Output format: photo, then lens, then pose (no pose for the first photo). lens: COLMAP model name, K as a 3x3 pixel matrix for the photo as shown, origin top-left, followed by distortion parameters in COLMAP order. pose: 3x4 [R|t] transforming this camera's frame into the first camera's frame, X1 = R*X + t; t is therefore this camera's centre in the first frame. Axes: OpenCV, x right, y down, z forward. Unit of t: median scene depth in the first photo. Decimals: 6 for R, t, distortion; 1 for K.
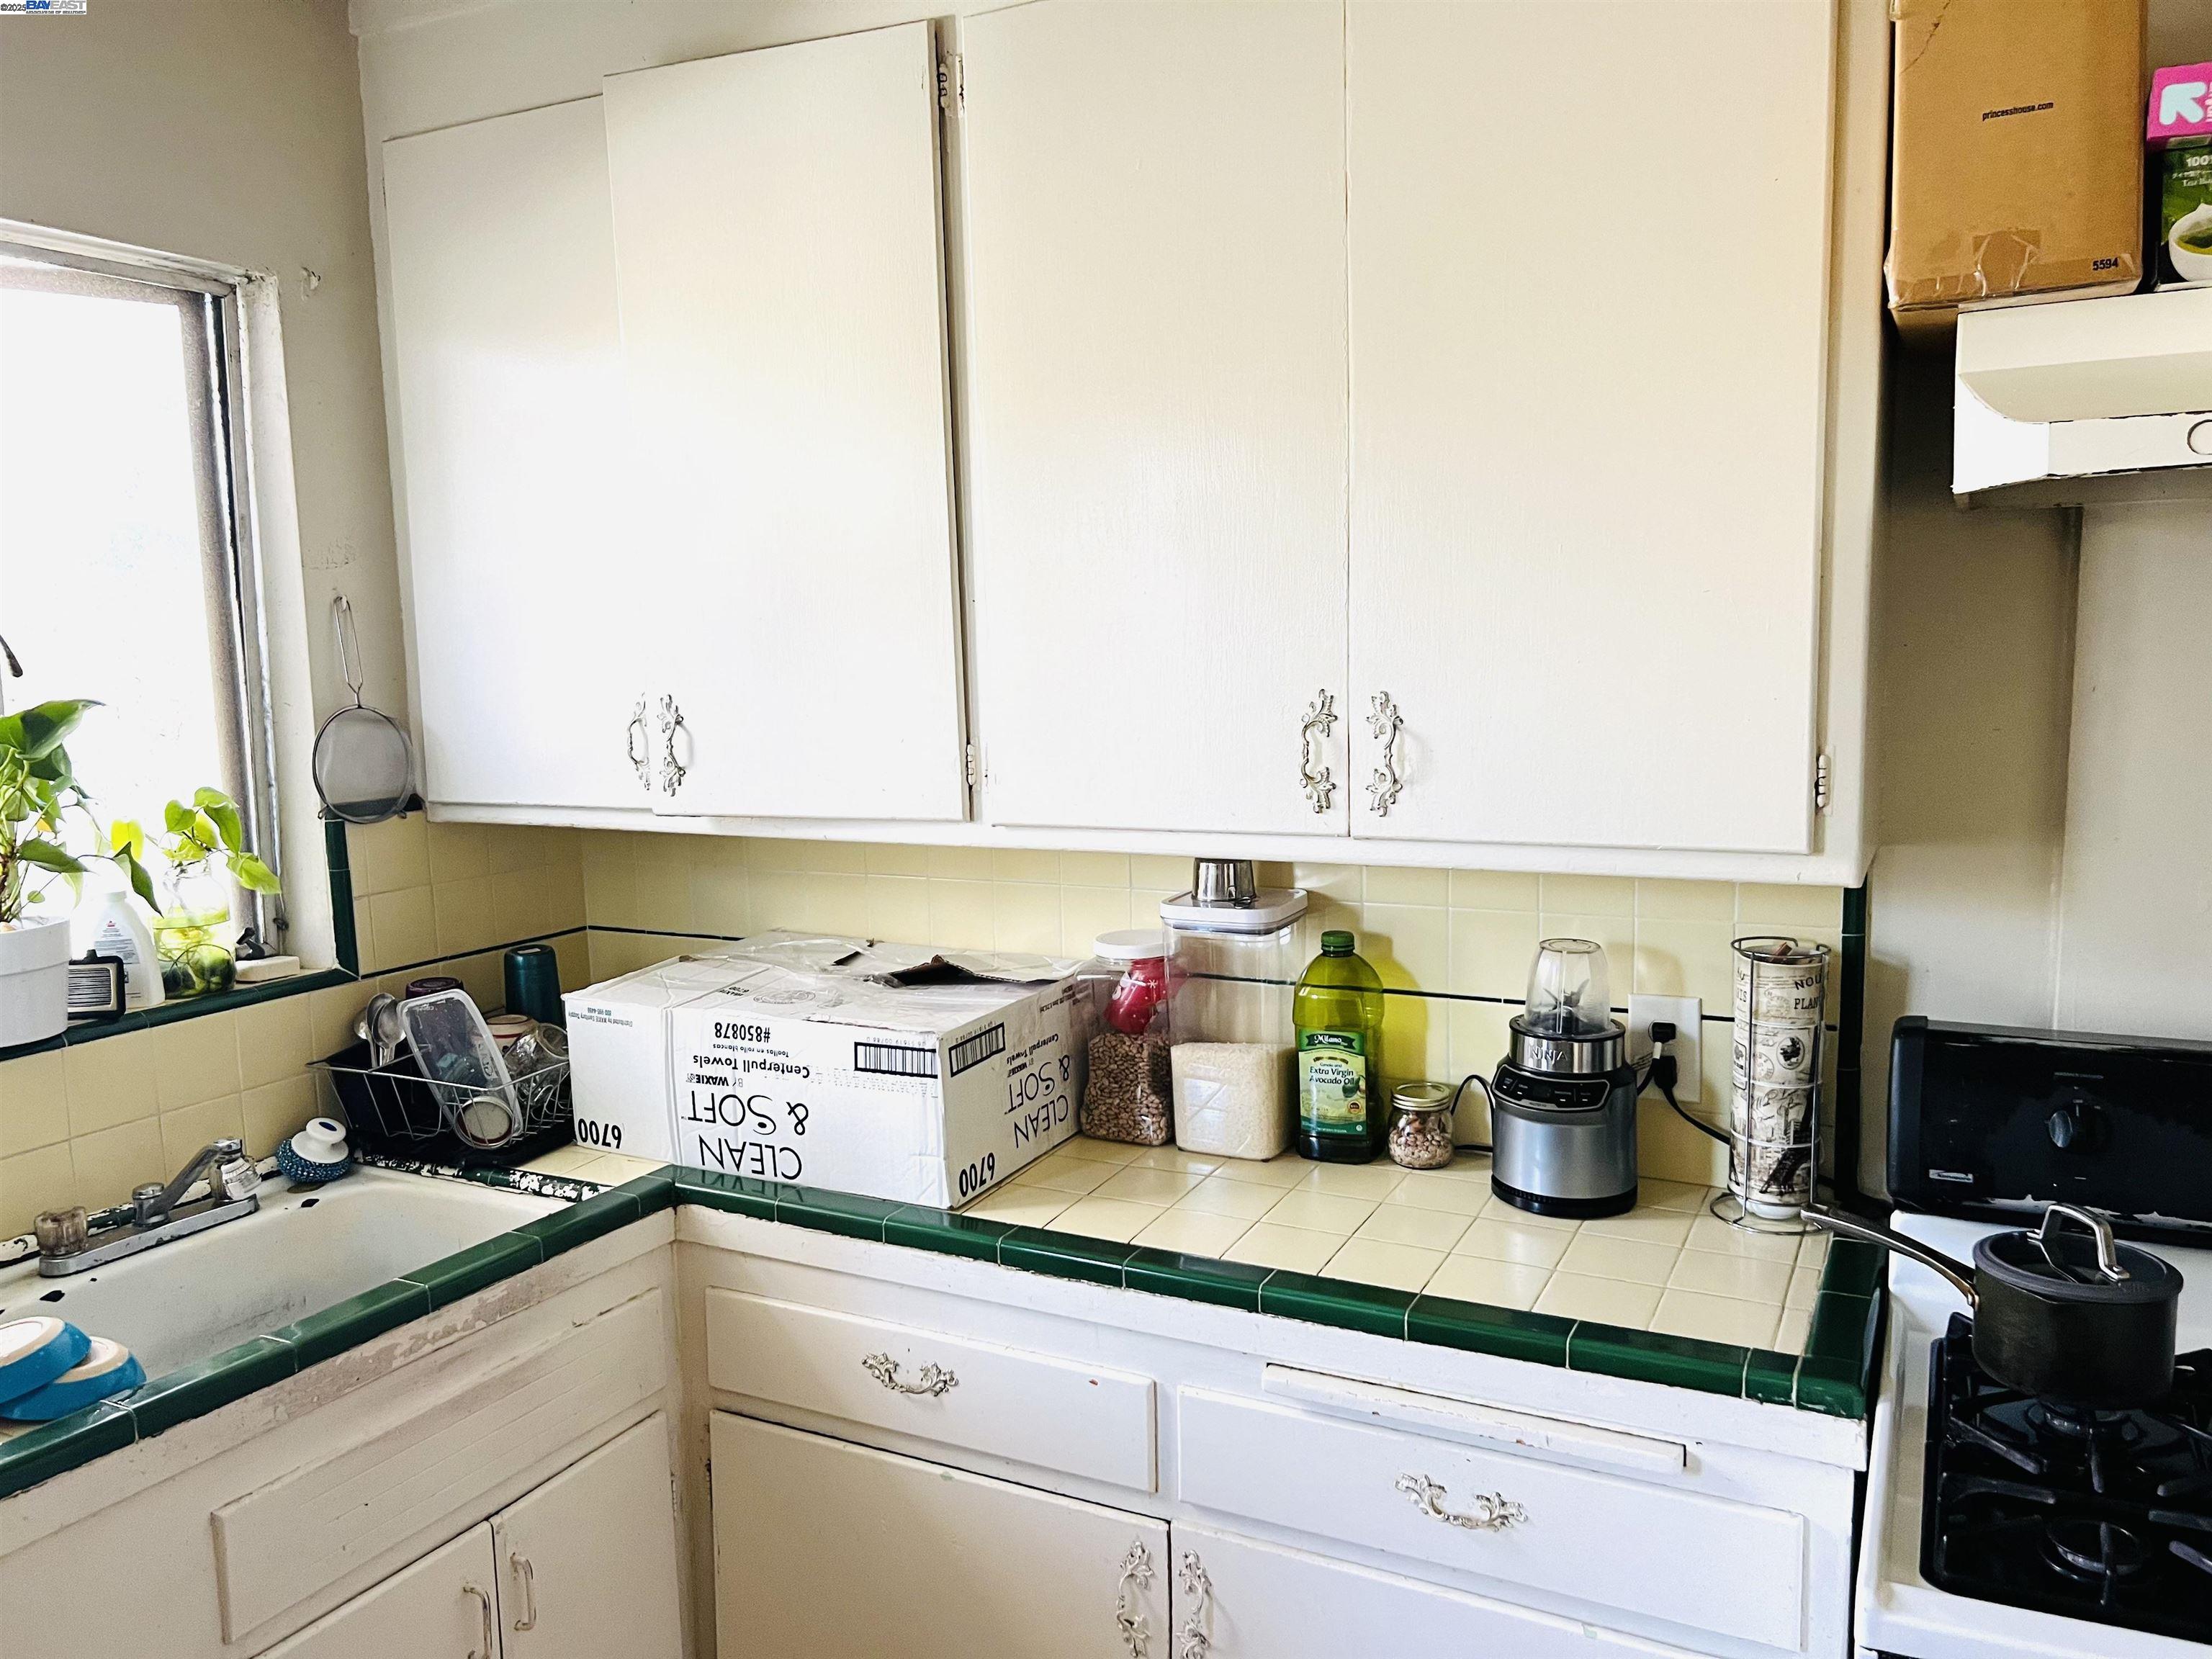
lens RADIAL K [[1646.7, 0, 1106.3], [0, 1646.7, 848.6], [0, 0, 1]] dist [0.055447, -0.001811]
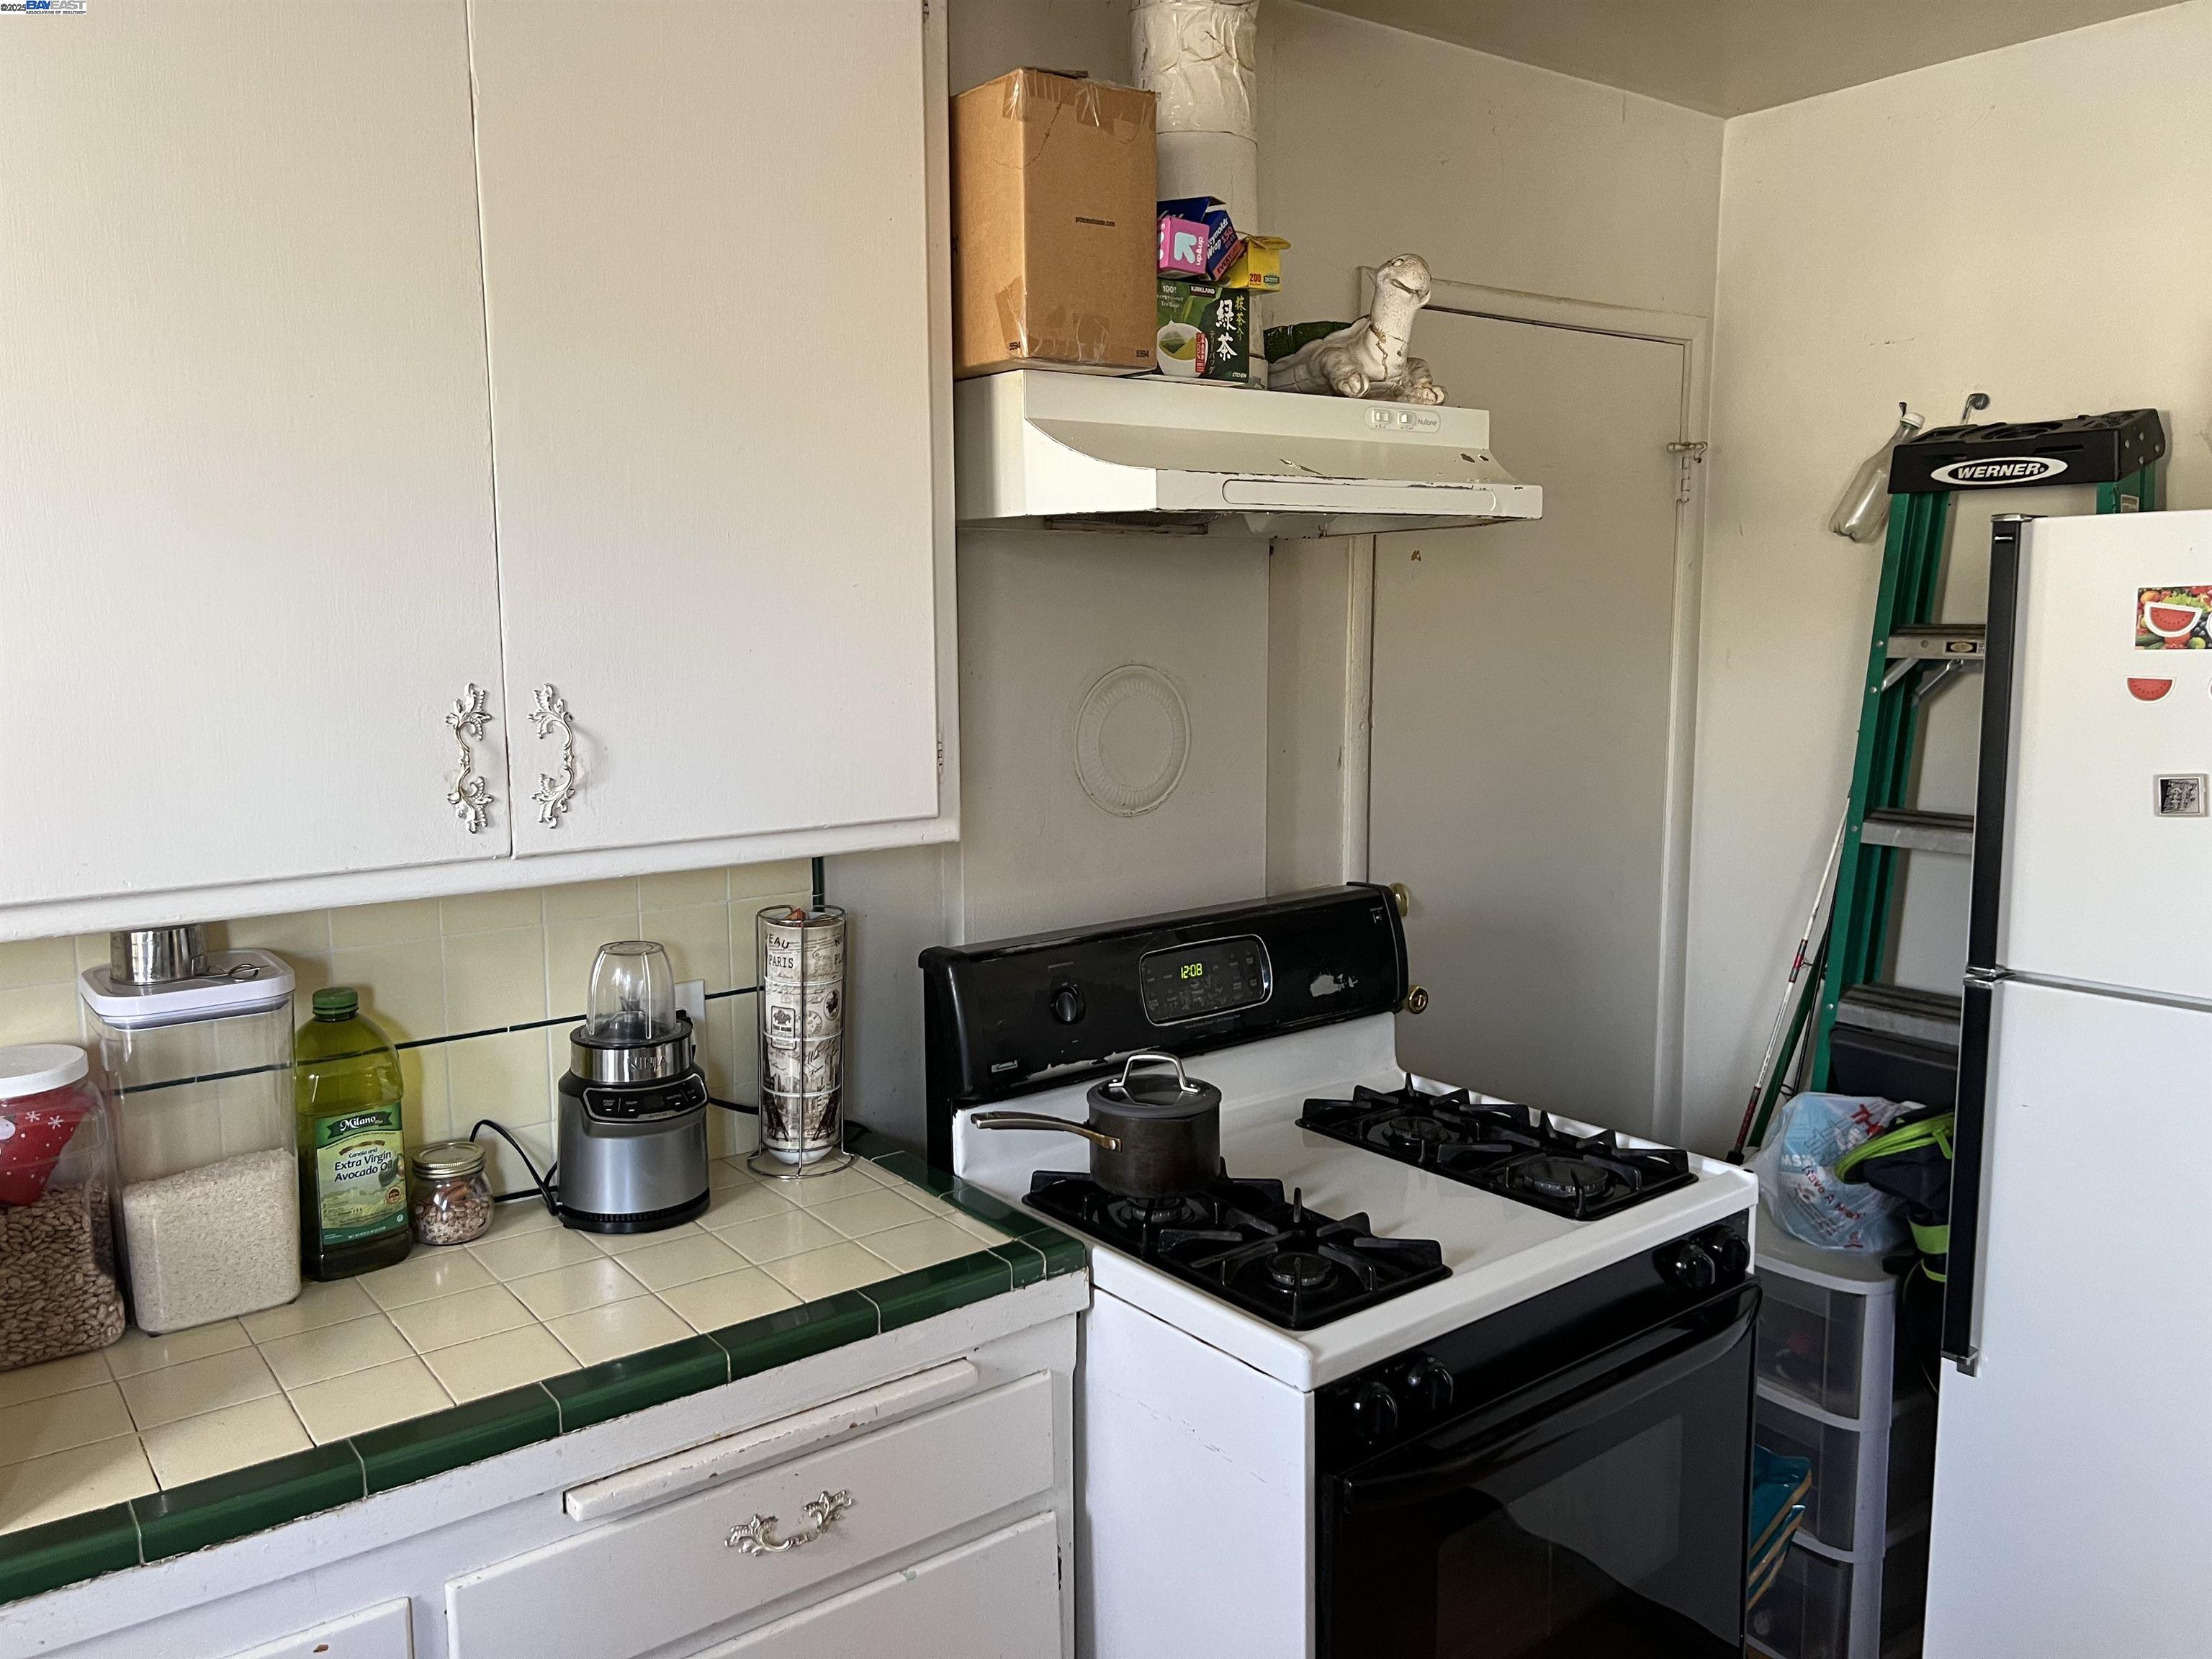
lens RADIAL K [[1667.2, 0, 1103.6], [0, 1667.2, 823.1], [0, 0, 1]] dist [0.071582, -0.065977]
pose [[0.429940, -0.099023, 0.897411, -0.479248], [0.115195, 0.991860, 0.054256, -0.034998], [-0.895478, 0.080050, 0.437847, 0.334438]]
